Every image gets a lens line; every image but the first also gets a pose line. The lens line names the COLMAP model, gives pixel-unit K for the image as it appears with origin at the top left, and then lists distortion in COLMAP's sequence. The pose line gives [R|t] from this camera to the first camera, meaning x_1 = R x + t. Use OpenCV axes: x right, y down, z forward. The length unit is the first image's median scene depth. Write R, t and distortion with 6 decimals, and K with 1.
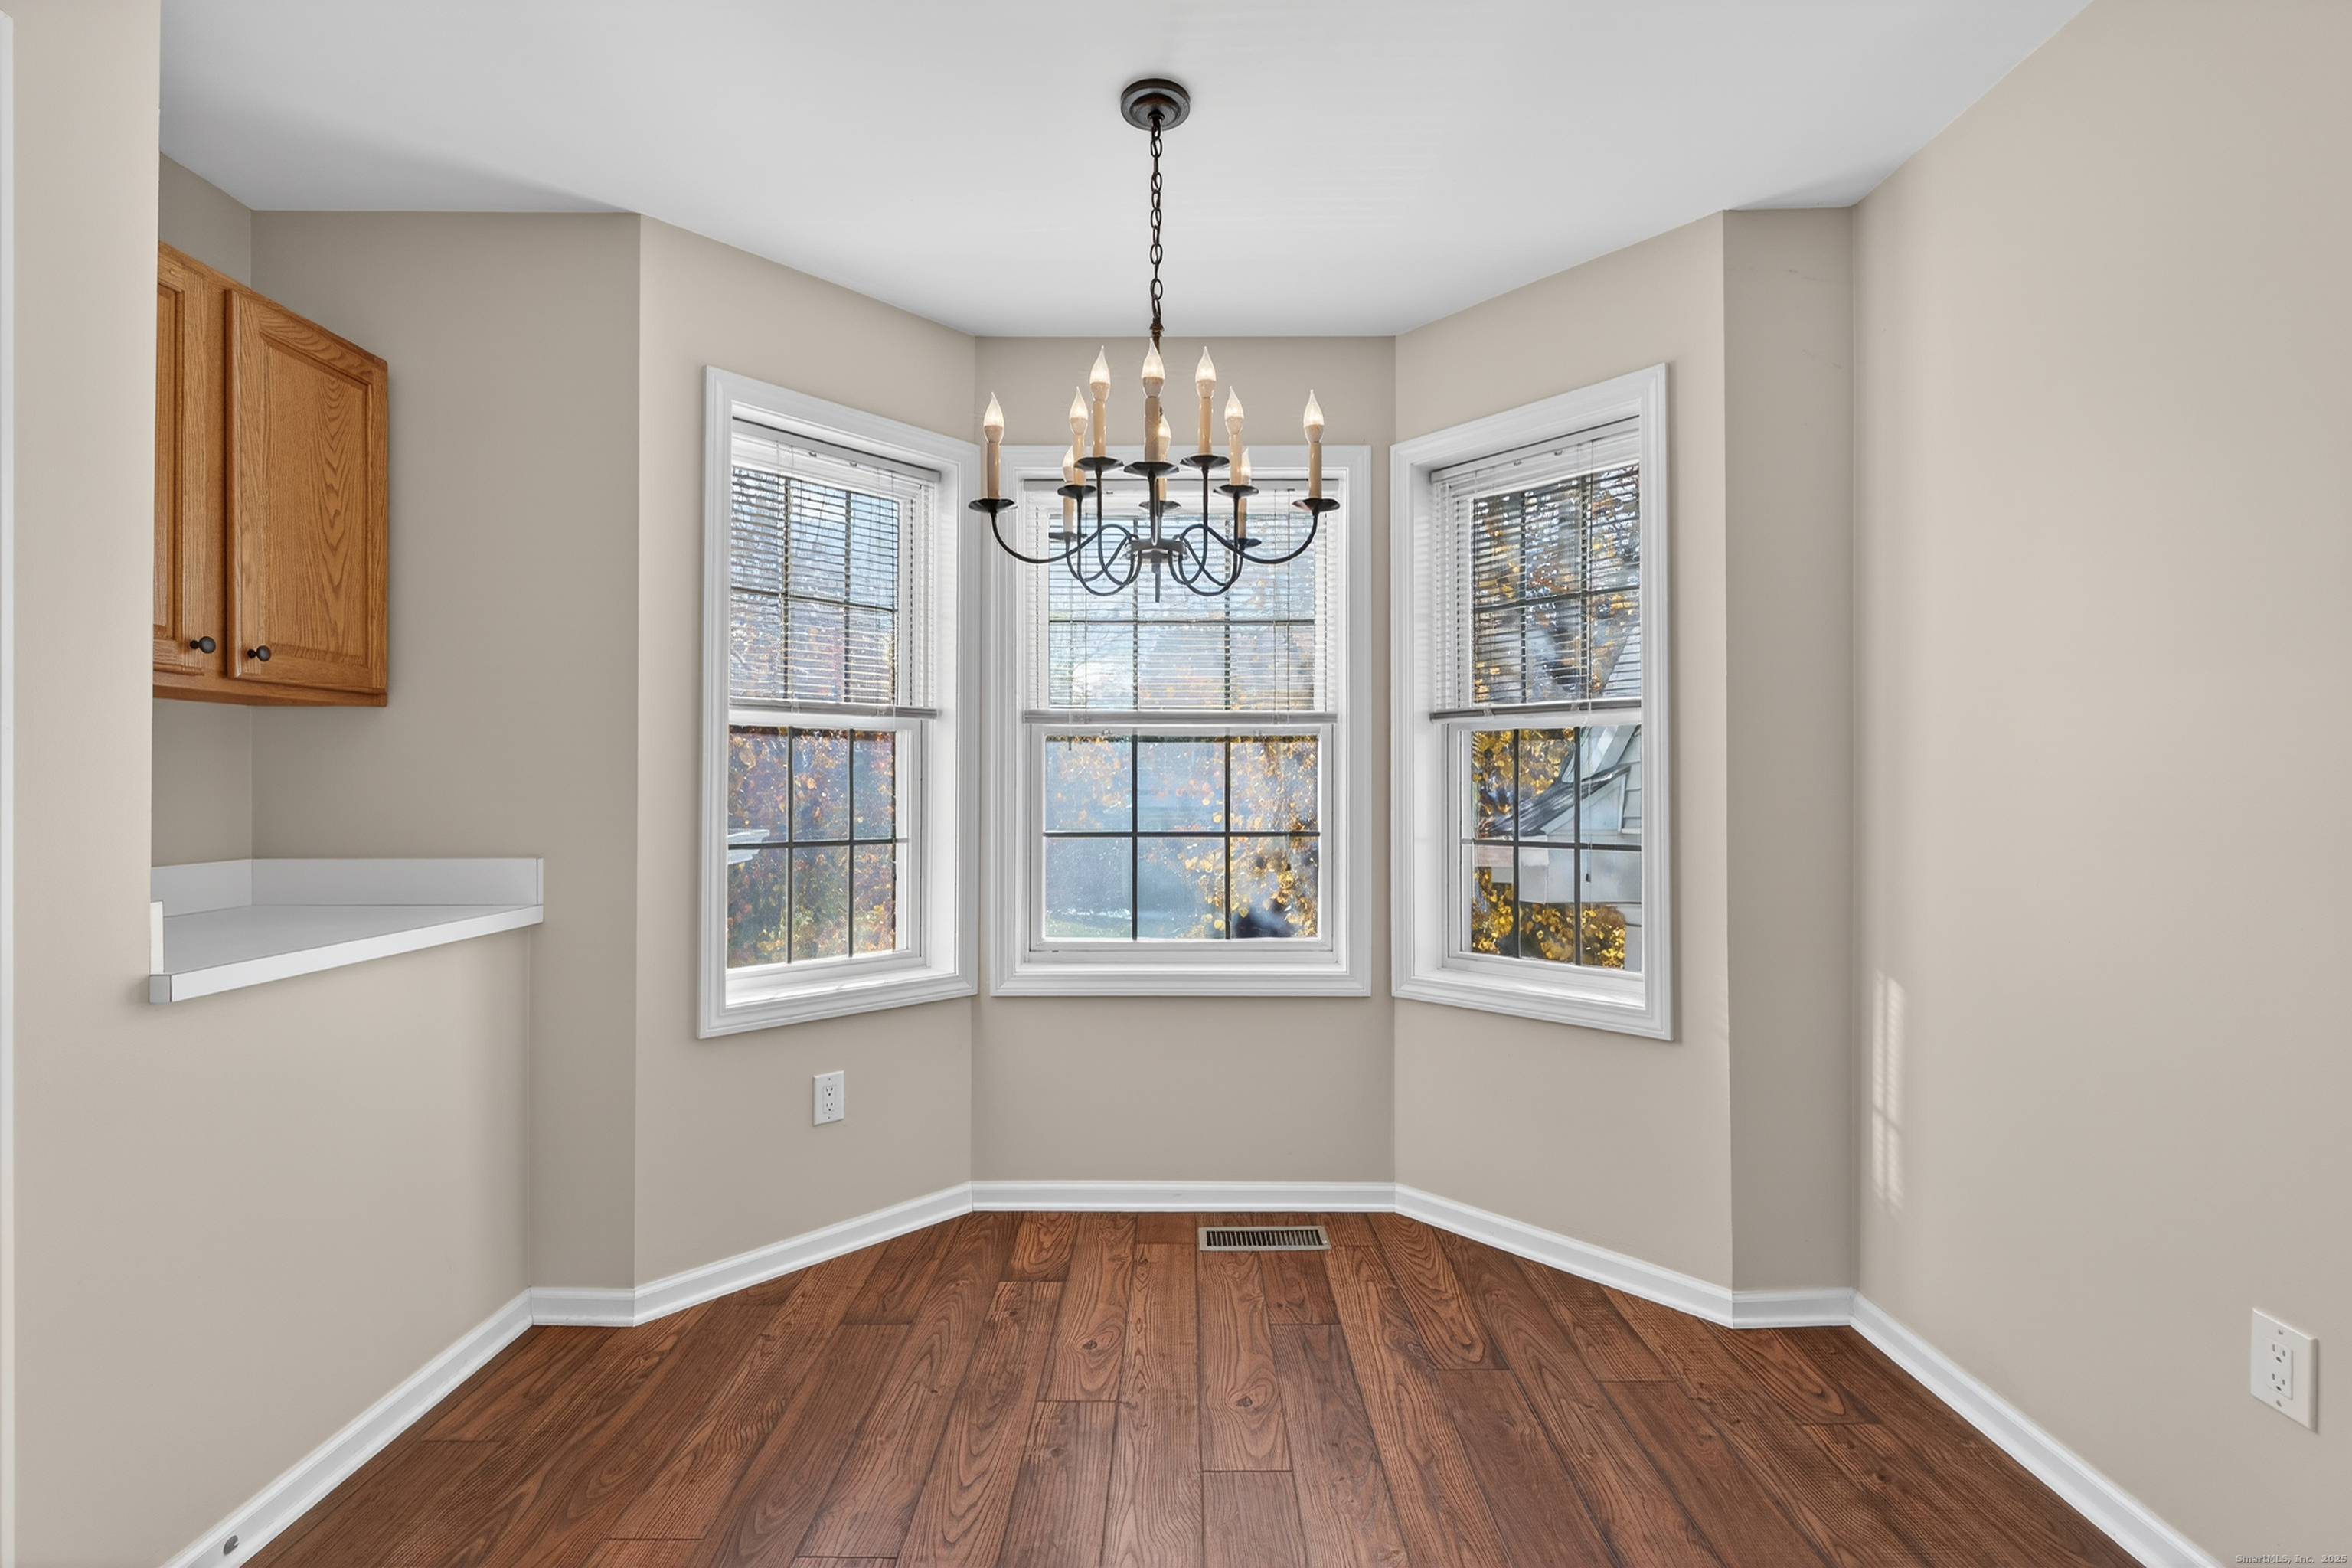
lens RADIAL K [[1037.1, 0, 1191.7], [0, 1037.1, 792.6], [0, 0, 1]] dist [0.003483, -0.002501]
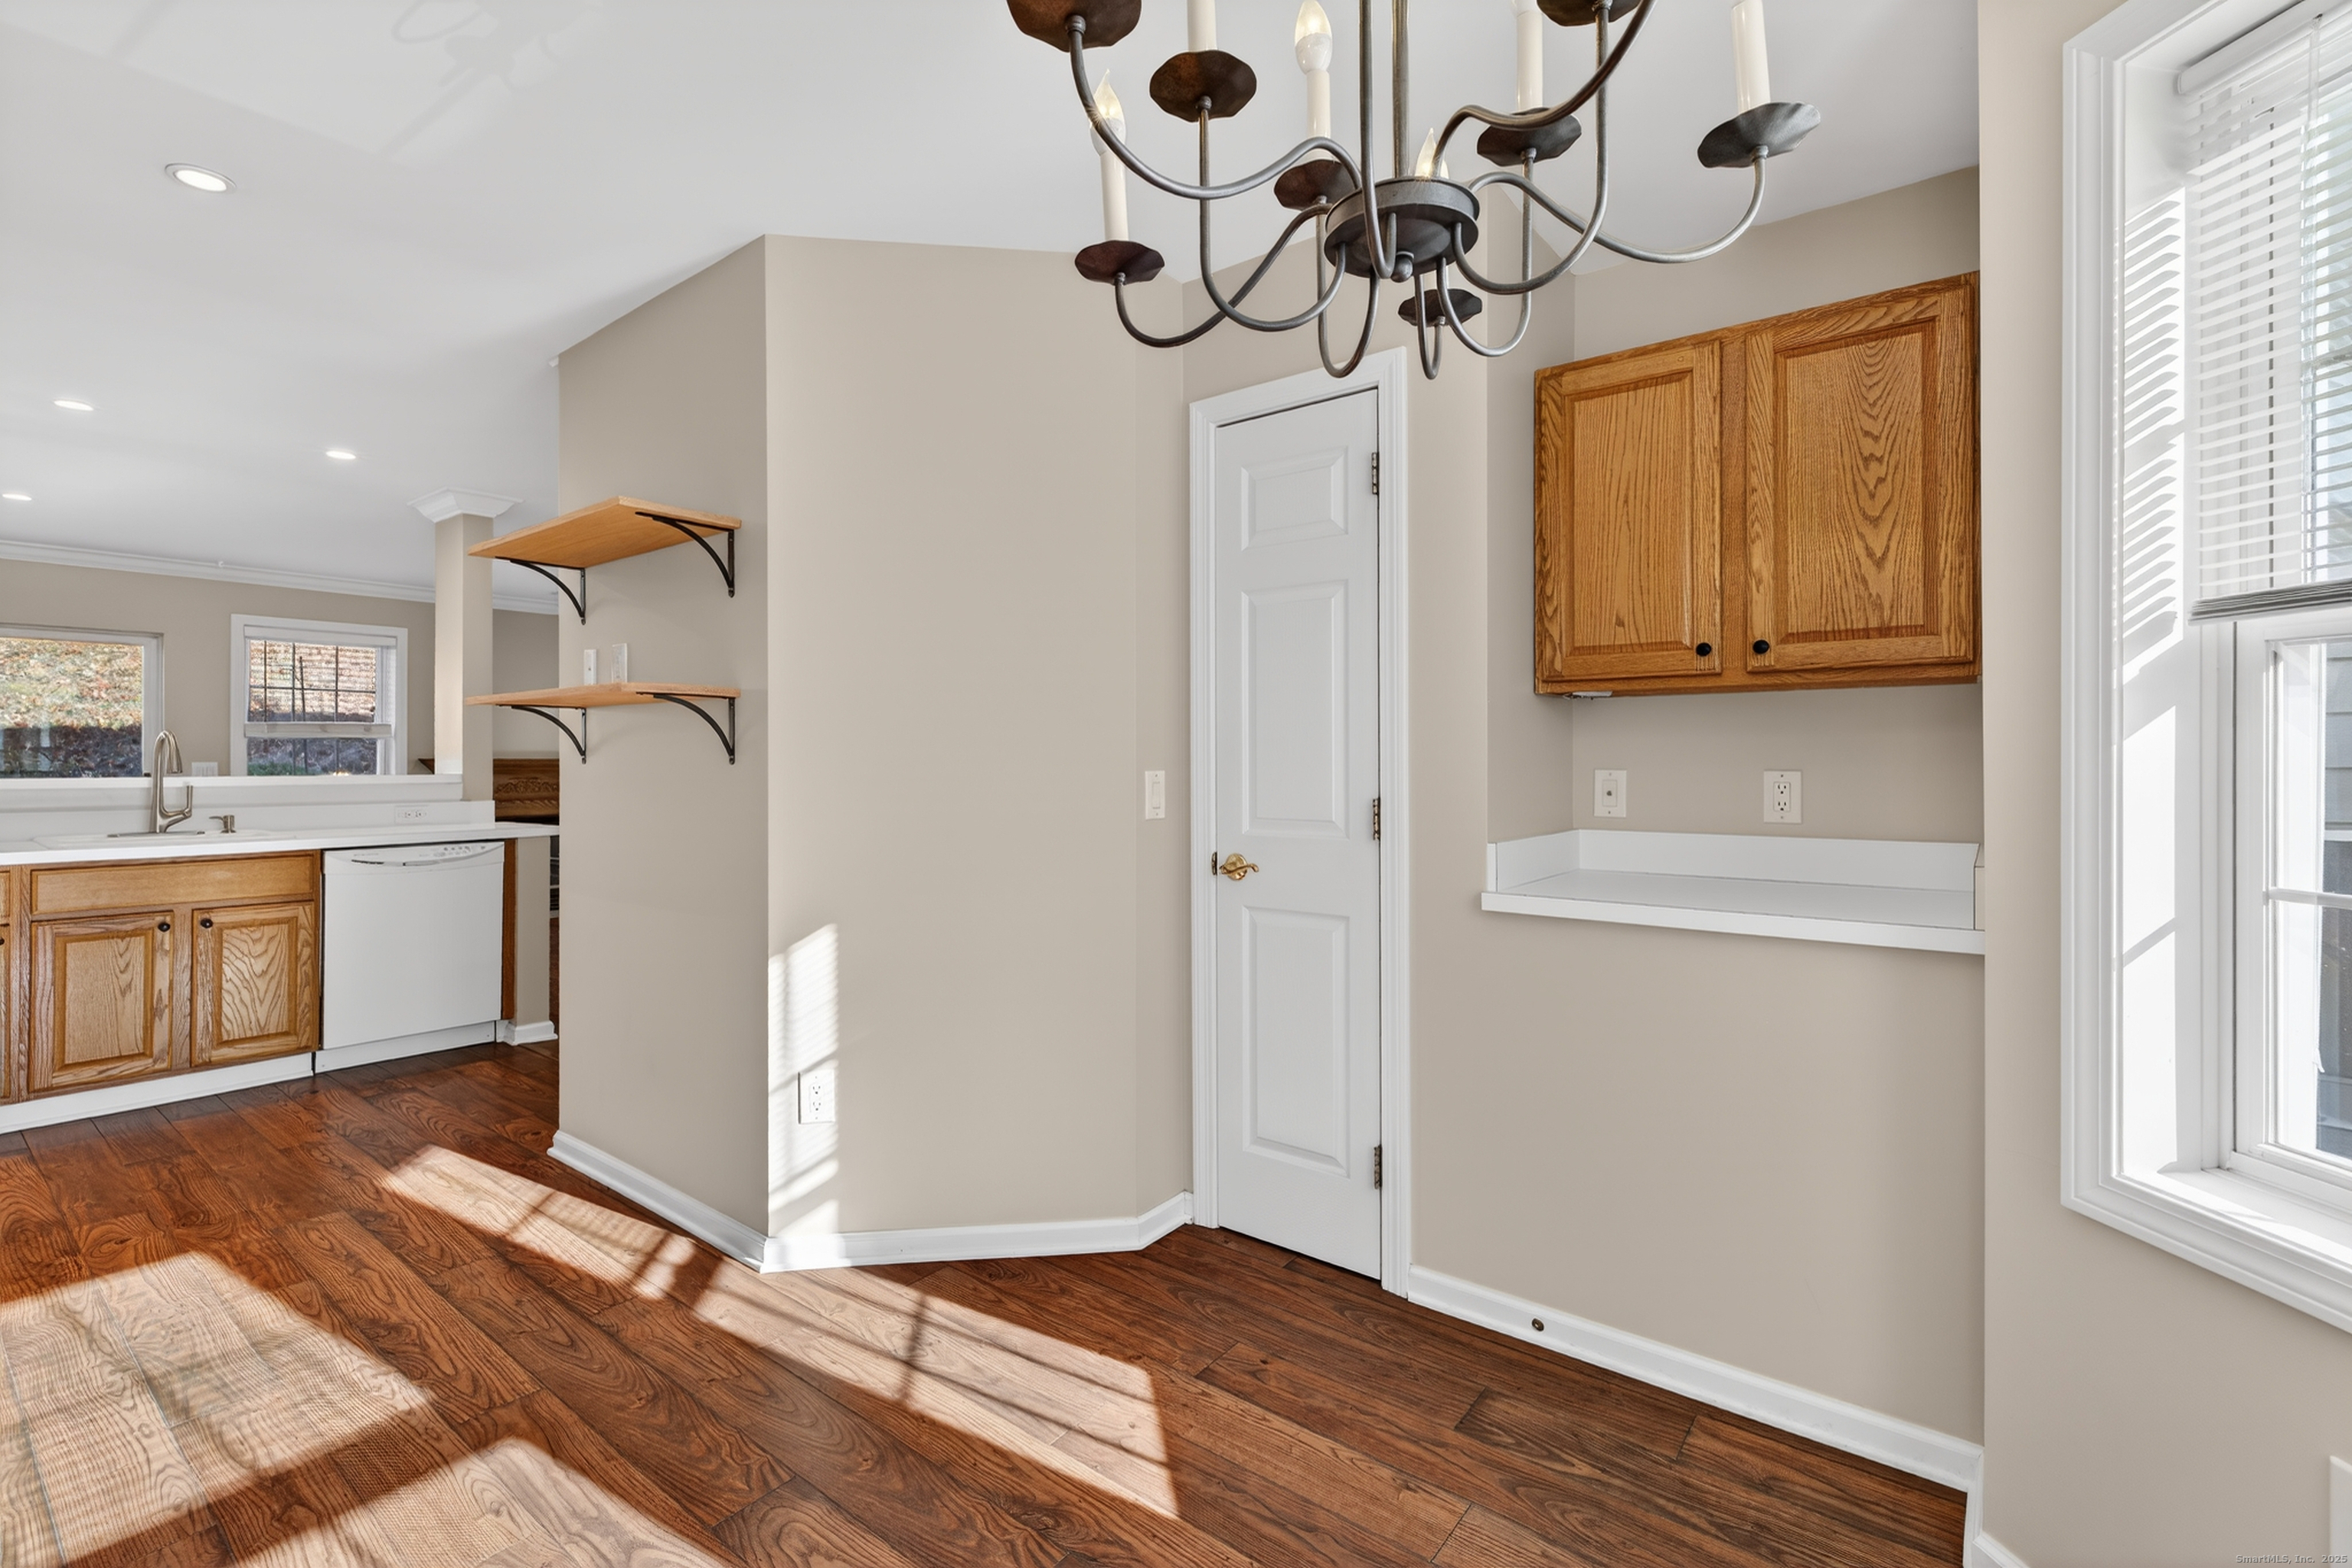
lens RADIAL K [[1037.1, 0, 1181.1], [0, 1037.1, 760.1], [0, 0, 1]] dist [0.003483, -0.002501]
pose [[-0.615493, -0.004509, -0.788129, 0.324583], [-0.005436, 0.999984, -0.001475, -0.008076], [0.788124, 0.003376, -0.615508, 1.088889]]
